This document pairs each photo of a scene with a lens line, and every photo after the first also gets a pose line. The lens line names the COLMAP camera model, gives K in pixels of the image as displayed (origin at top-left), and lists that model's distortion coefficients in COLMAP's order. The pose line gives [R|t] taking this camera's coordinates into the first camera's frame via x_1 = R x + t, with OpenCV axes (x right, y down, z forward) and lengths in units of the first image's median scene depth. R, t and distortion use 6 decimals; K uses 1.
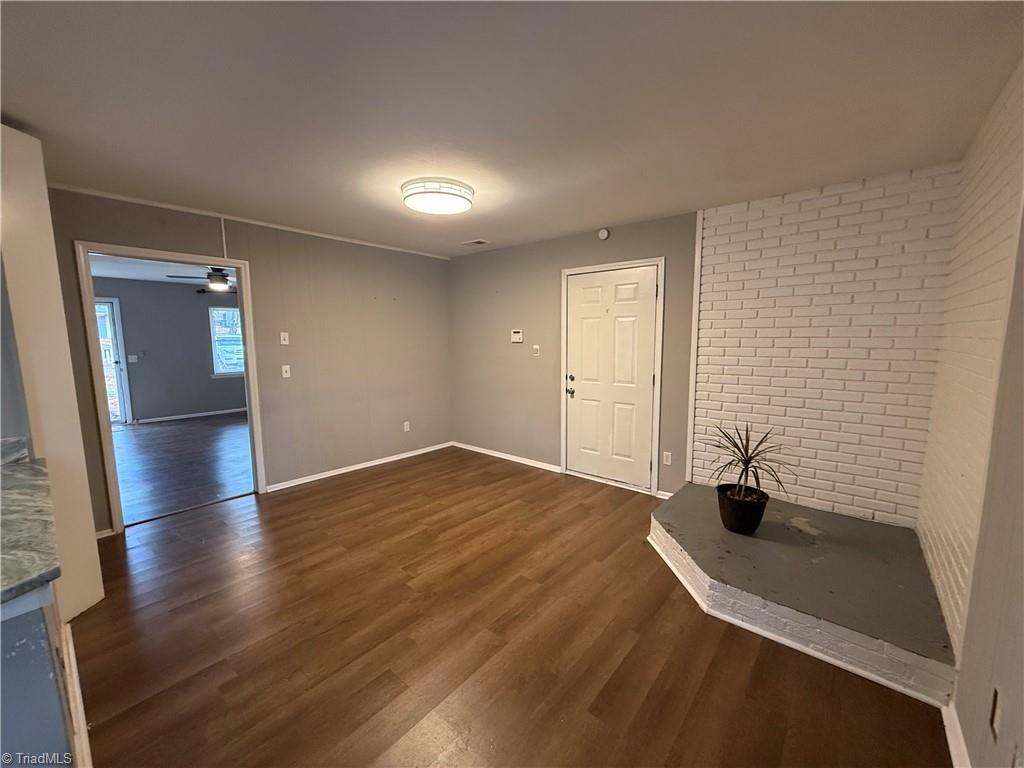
lens RADIAL K [[408.7, 0, 507.4], [0, 408.7, 387.8], [0, 0, 1]] dist [0.003608, 0.000863]
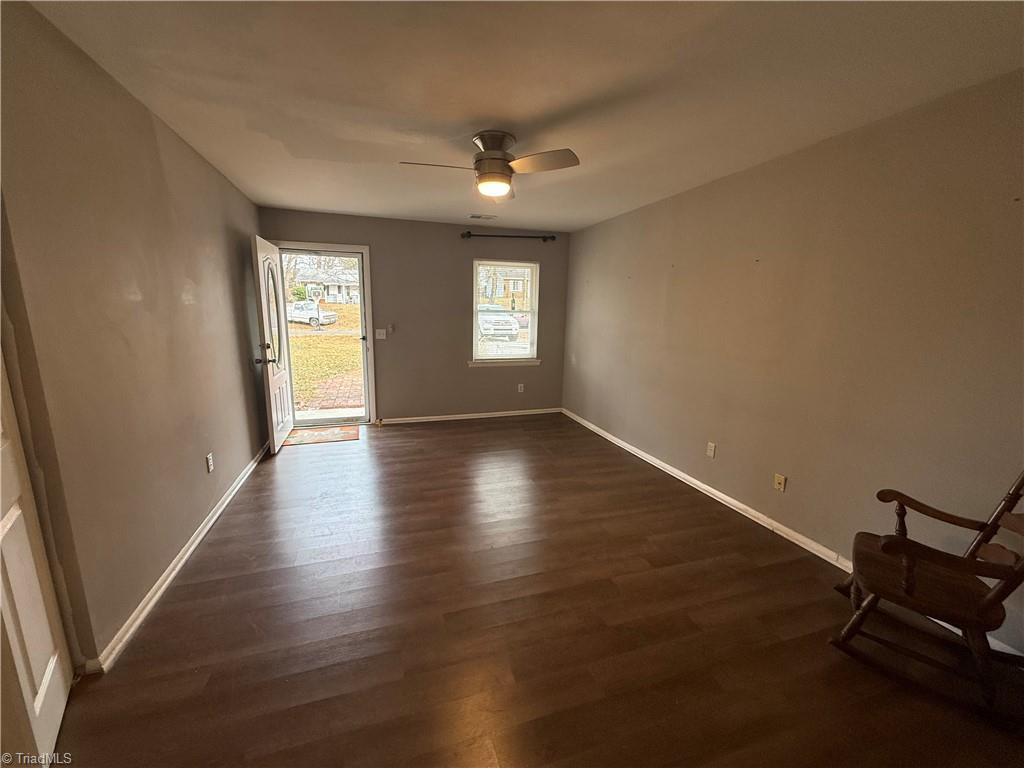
lens RADIAL K [[408.7, 0, 509.4], [0, 408.7, 385.4], [0, 0, 1]] dist [0.003608, 0.000863]
pose [[0.857566, 0.113047, -0.501797, -0.363055], [-0.083352, 0.993198, 0.081305, -0.059464], [0.507575, -0.027899, 0.861156, 0.508119]]
